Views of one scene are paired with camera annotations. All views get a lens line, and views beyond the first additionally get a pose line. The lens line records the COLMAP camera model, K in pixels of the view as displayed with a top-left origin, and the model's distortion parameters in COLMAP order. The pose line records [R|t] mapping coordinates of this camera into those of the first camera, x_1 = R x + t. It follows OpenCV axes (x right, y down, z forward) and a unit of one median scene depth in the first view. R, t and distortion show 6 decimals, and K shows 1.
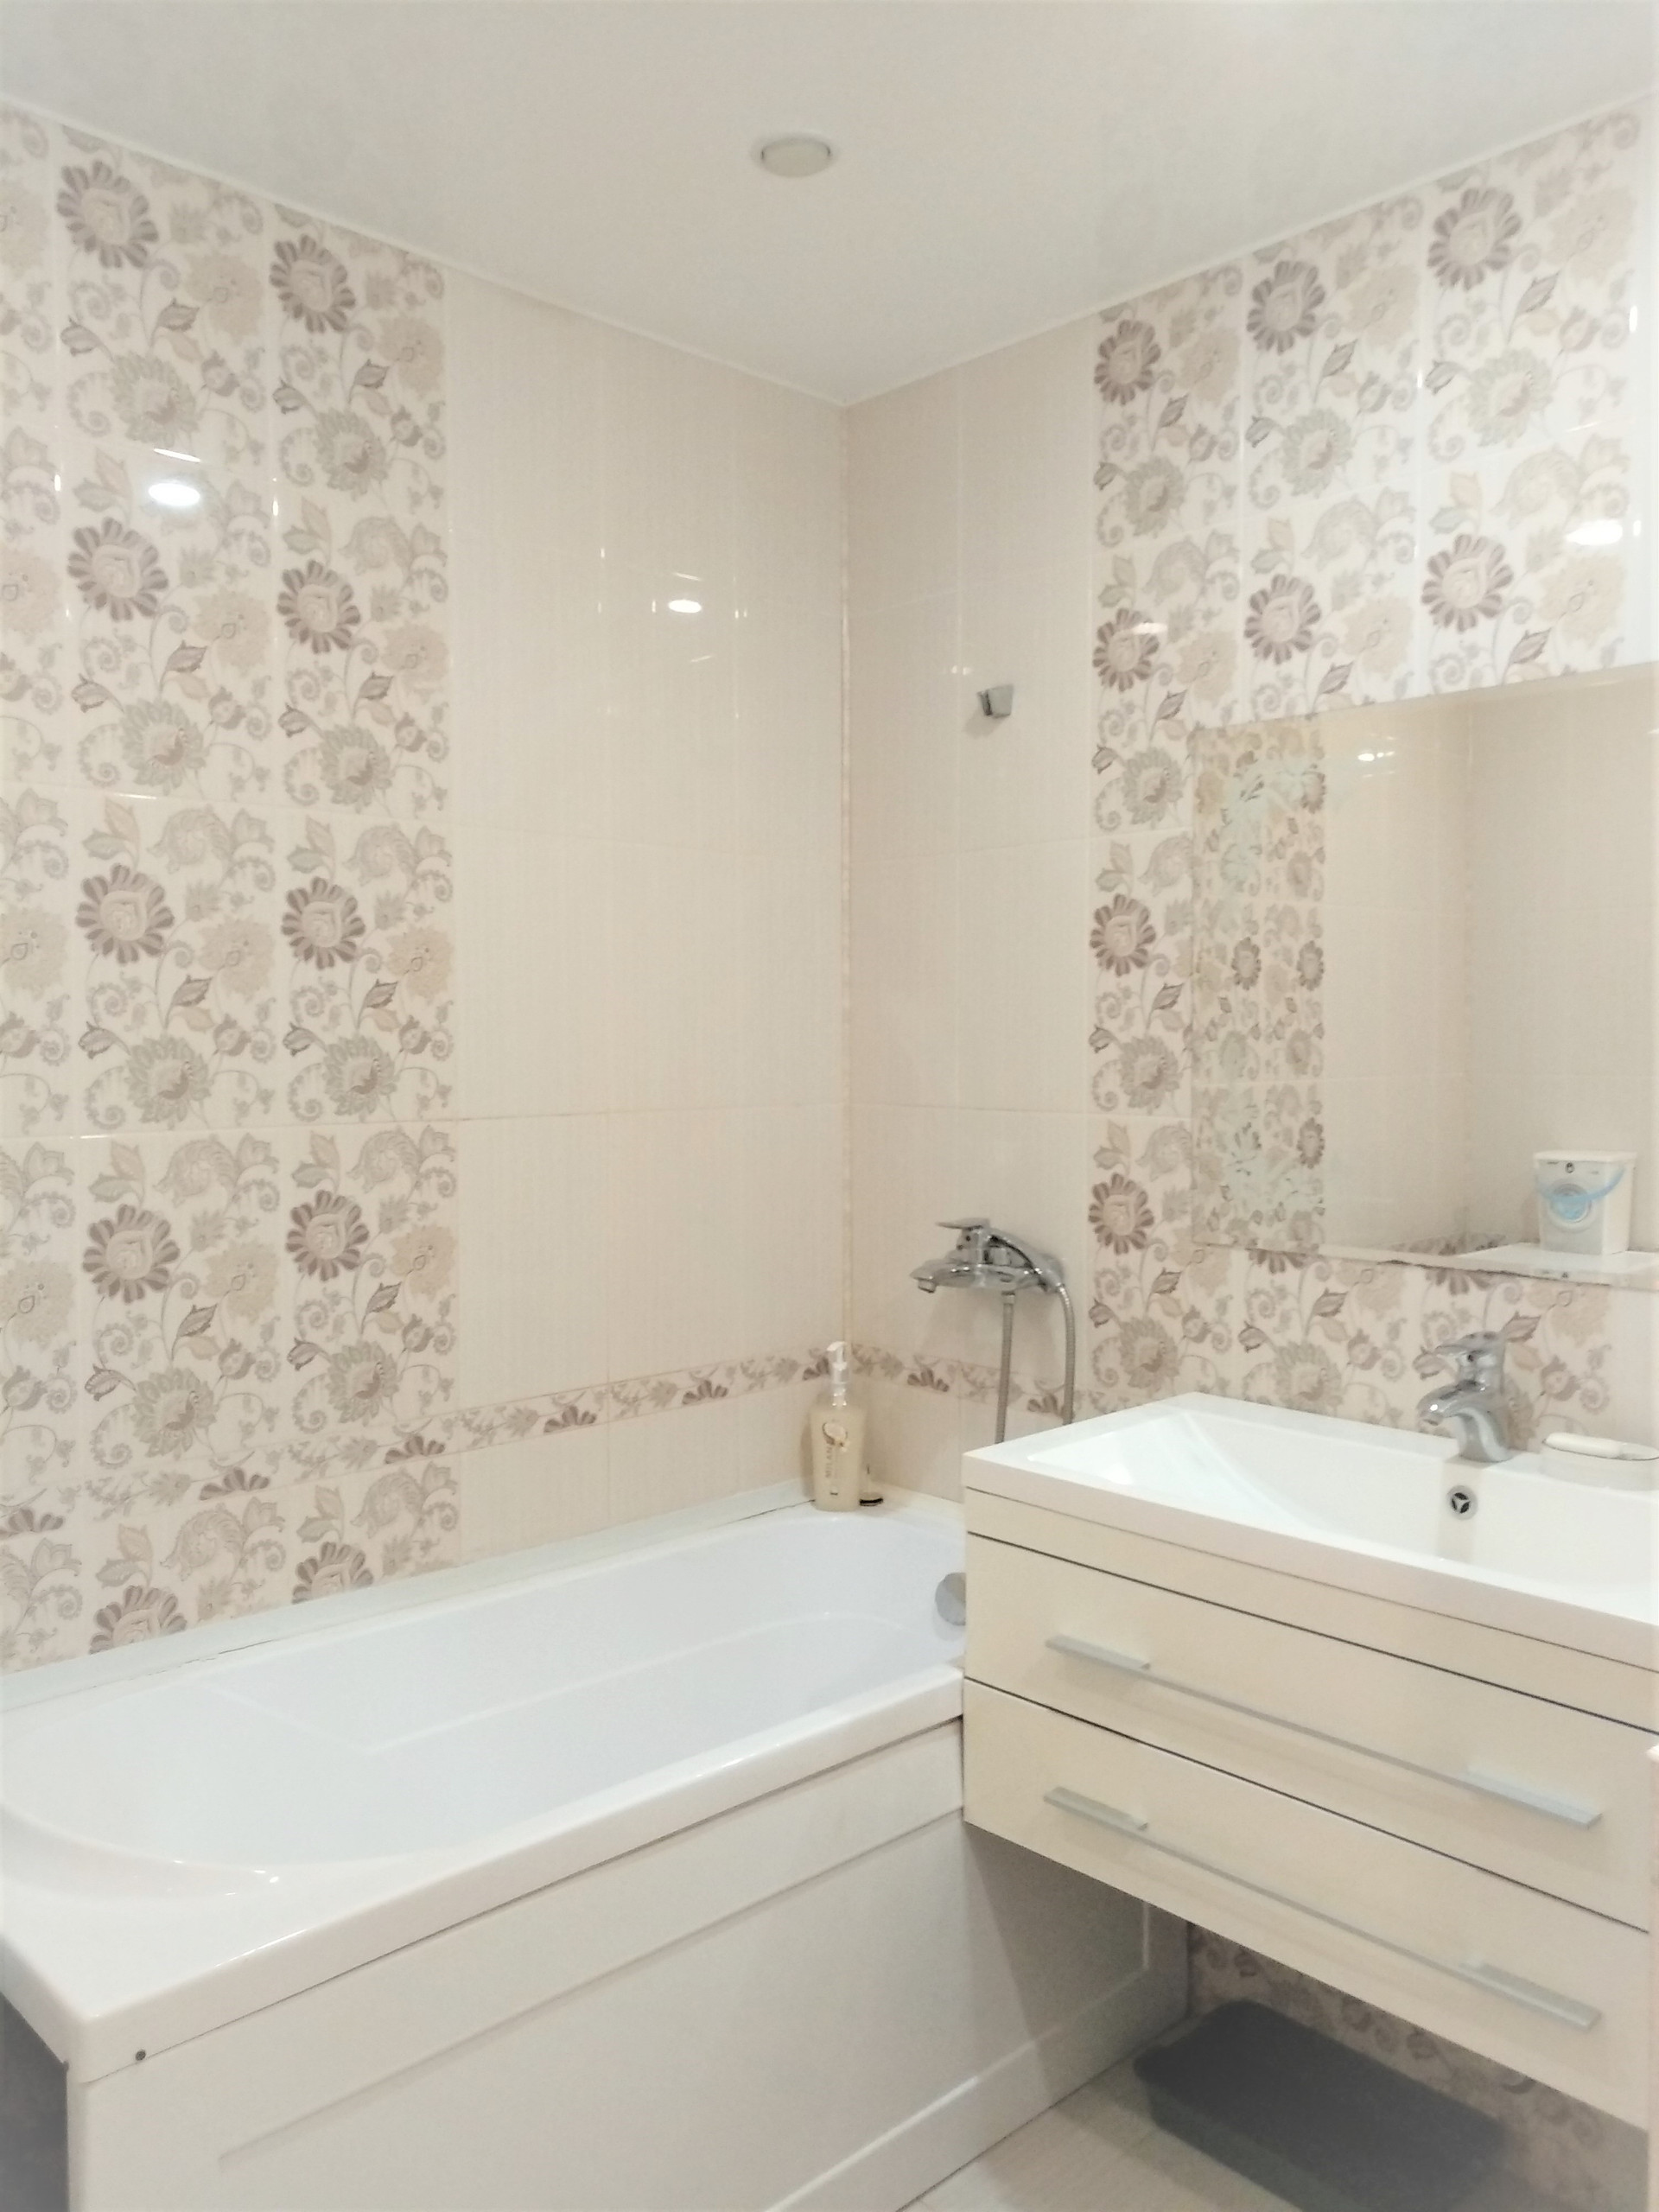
lens RADIAL K [[1710.0, 0, 850.5], [0, 1710.0, 1097.1], [0, 0, 1]] dist [0.016358, 0.000157]
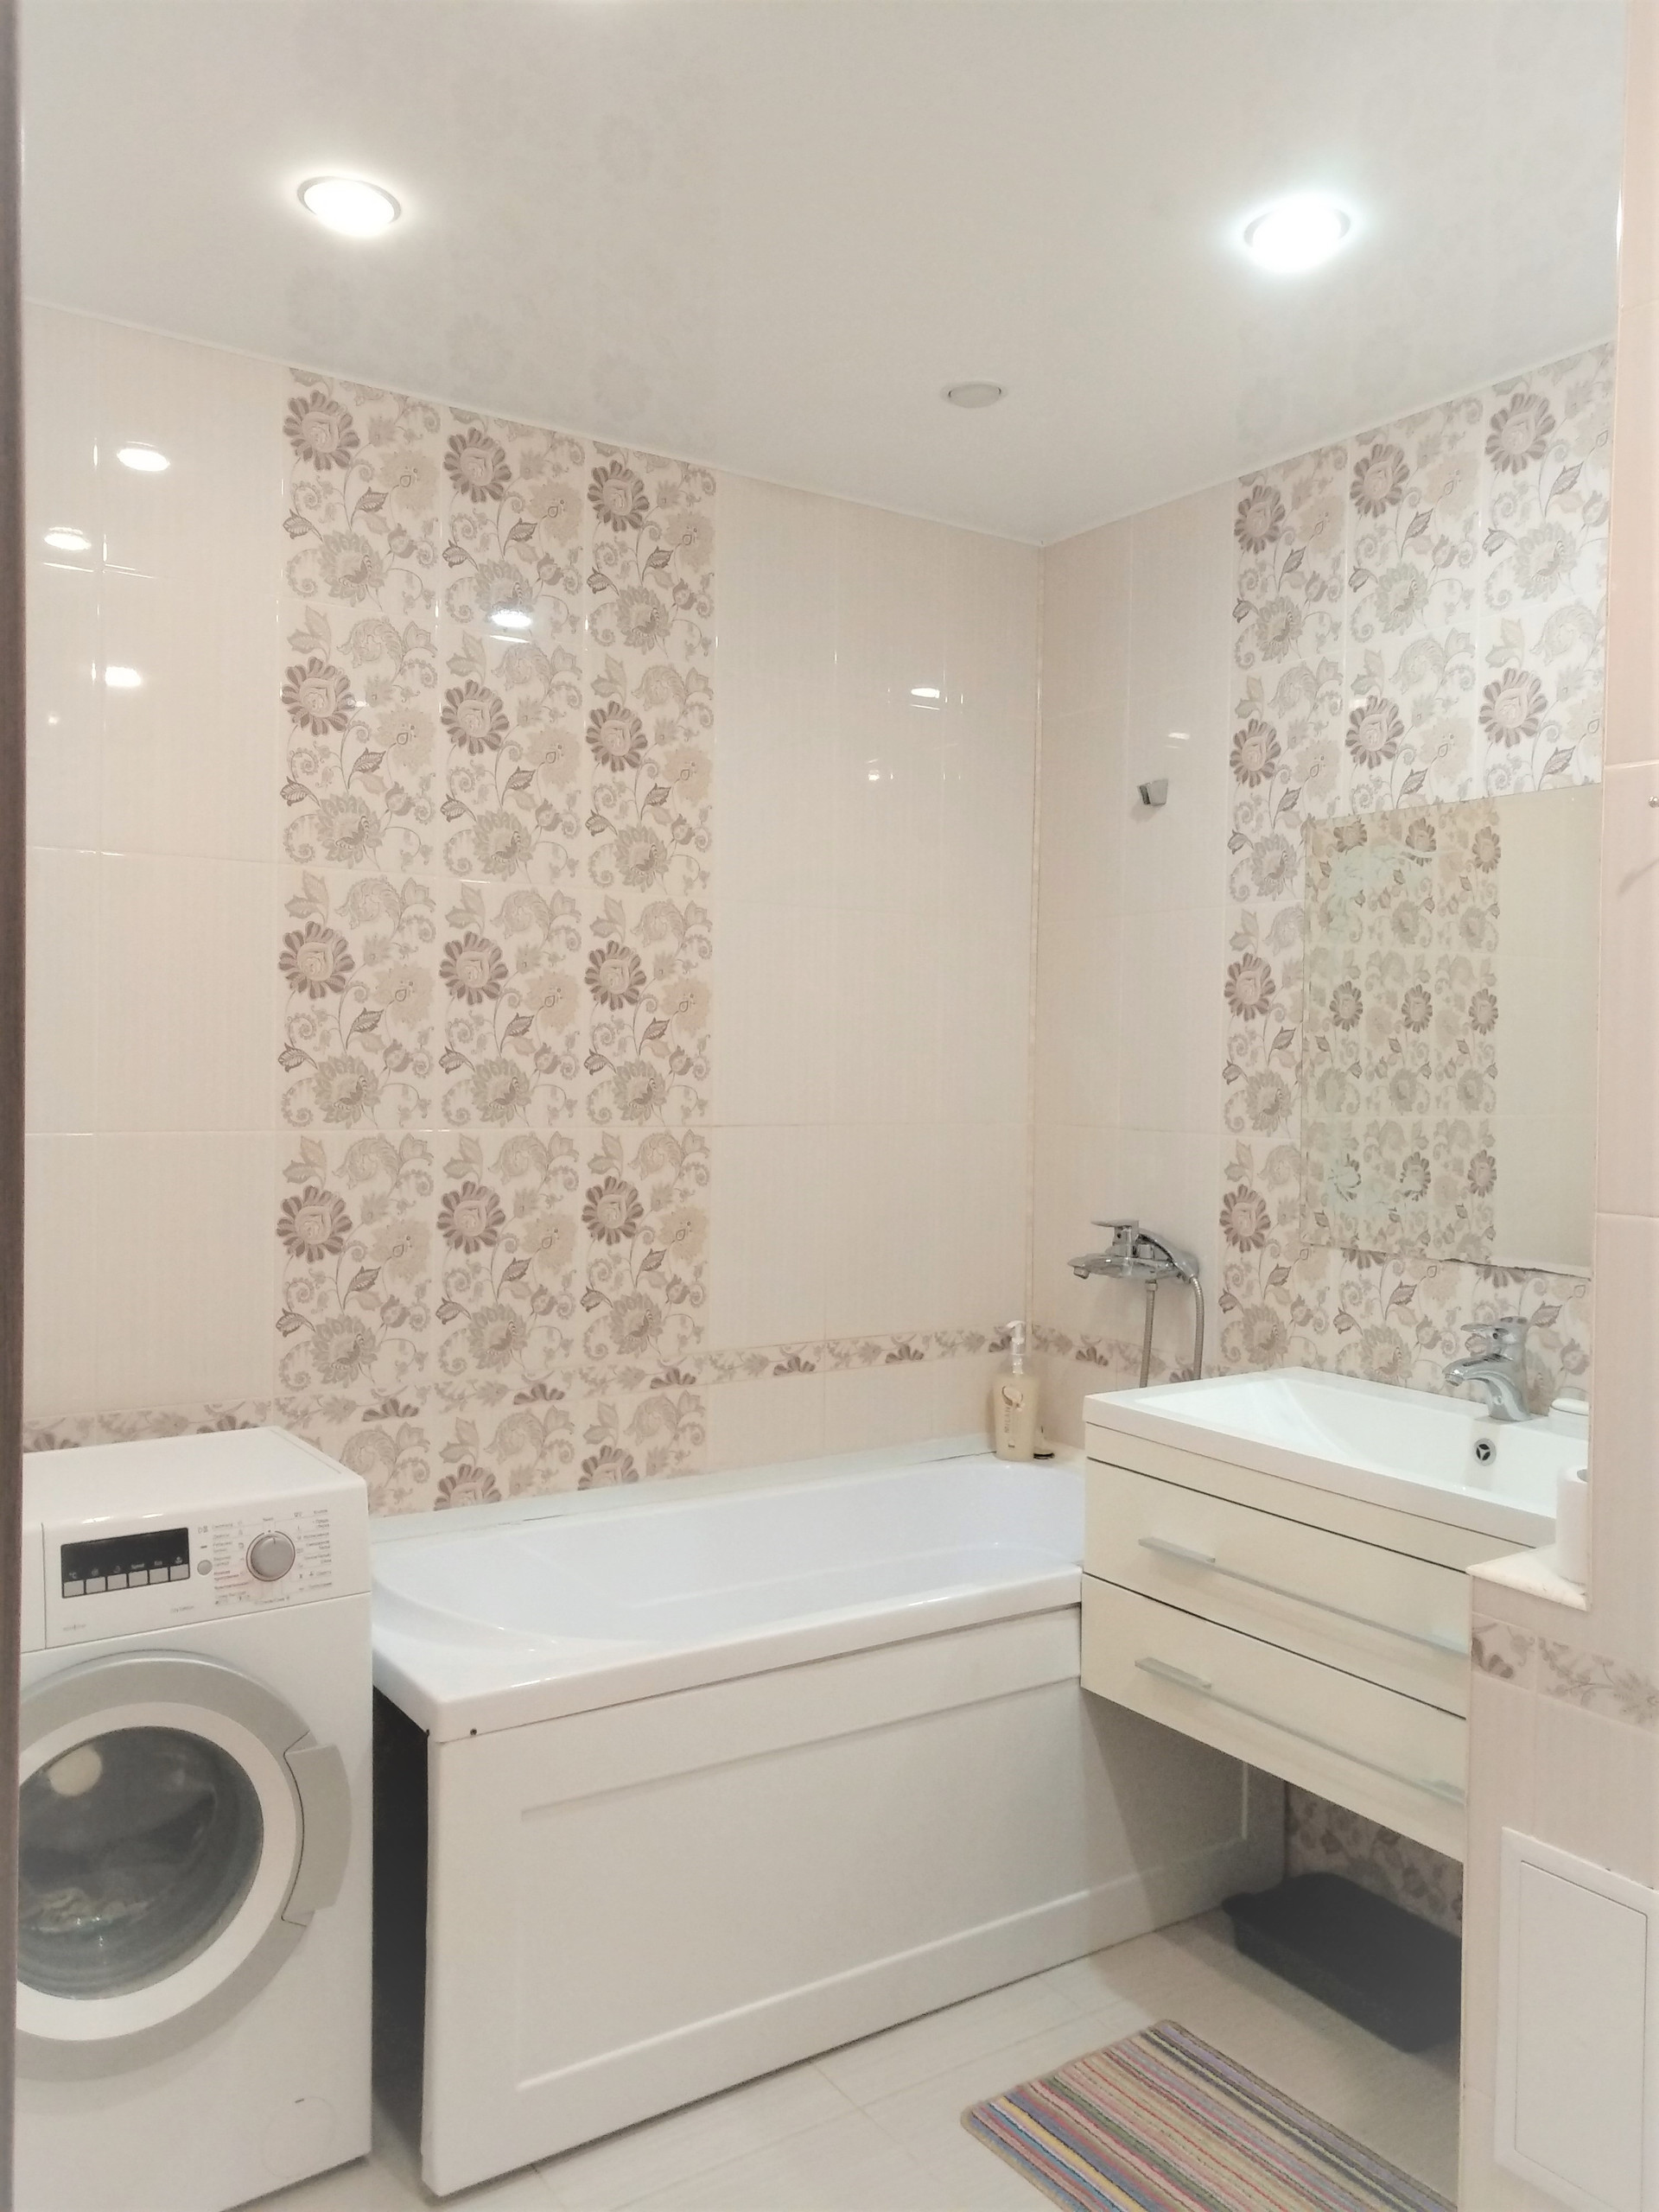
lens RADIAL K [[1710.0, 0, 844.1], [0, 1710.0, 1101.8], [0, 0, 1]] dist [0.016358, 0.000157]
pose [[0.985308, 0.021149, -0.169473, 0.092165], [-0.023695, 0.999634, -0.013017, 0.009692], [0.169136, 0.016842, 0.985449, -0.266041]]
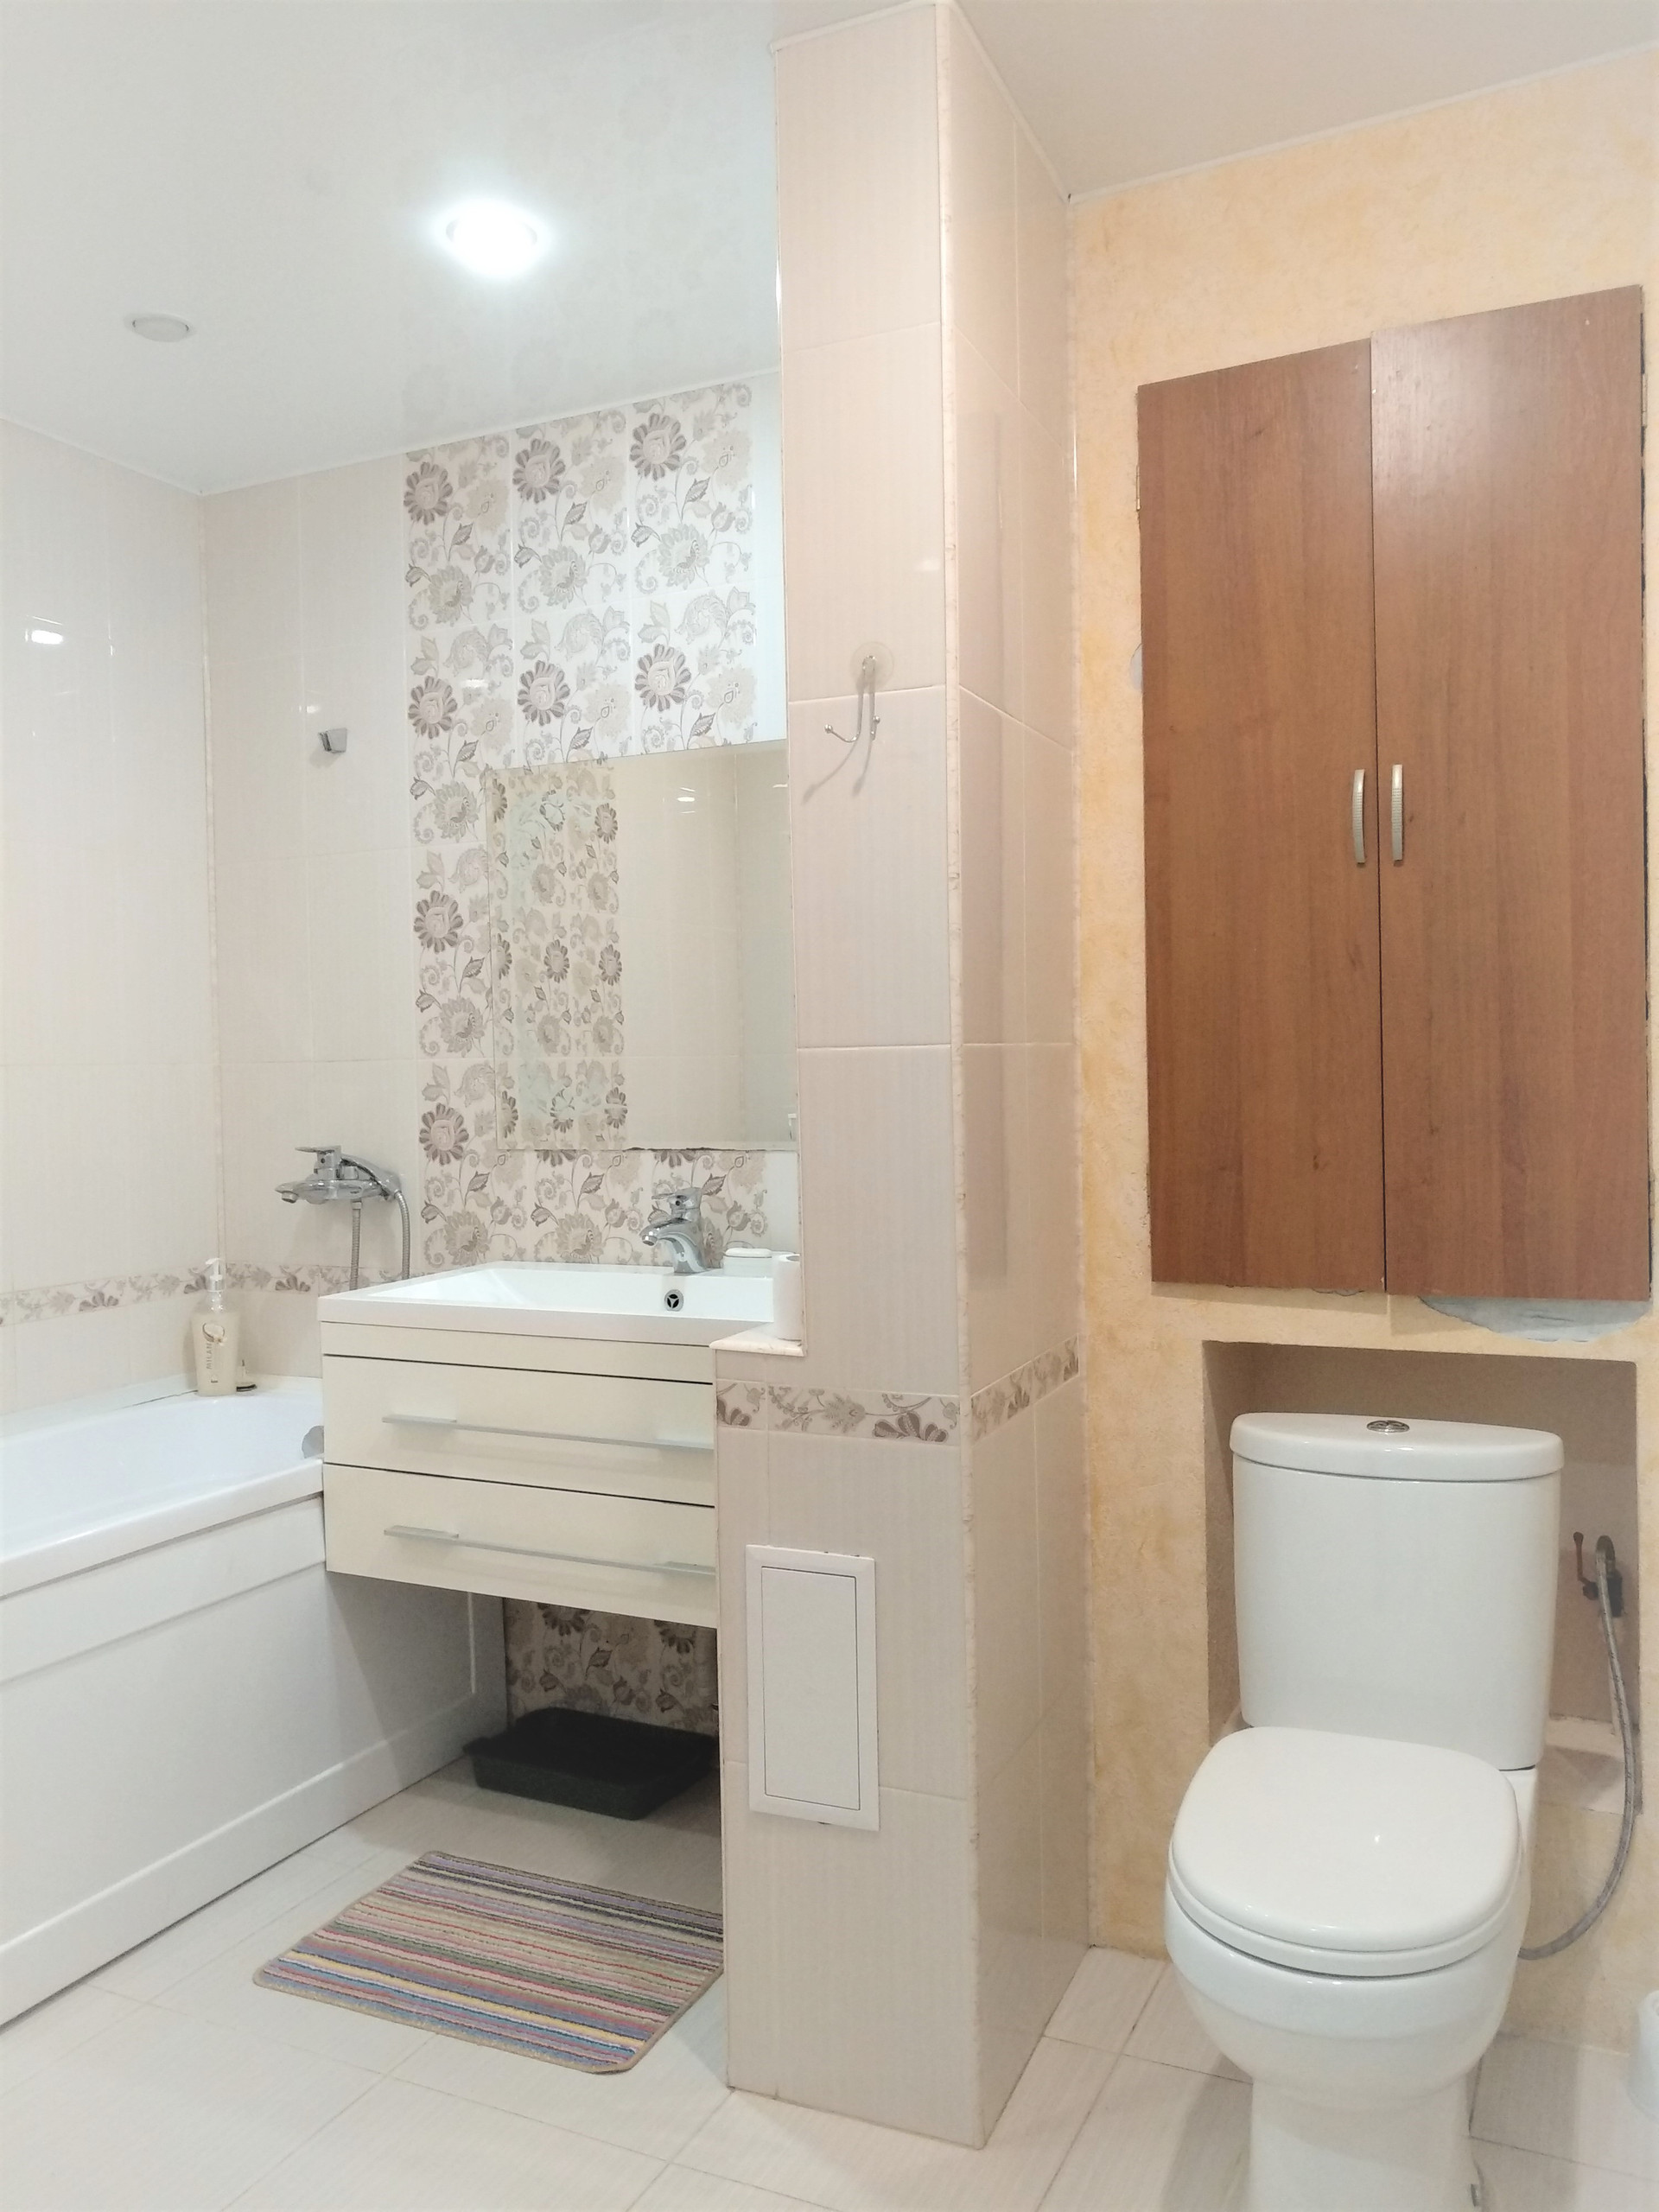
lens RADIAL K [[1710.0, 0, 830.2], [0, 1710.0, 1099.0], [0, 0, 1]] dist [0.016358, 0.000157]
pose [[0.938755, -0.023662, 0.343773, -0.016014], [0.030879, 0.999402, -0.015534, 0.078811], [-0.343200, 0.025198, 0.938924, -0.375401]]
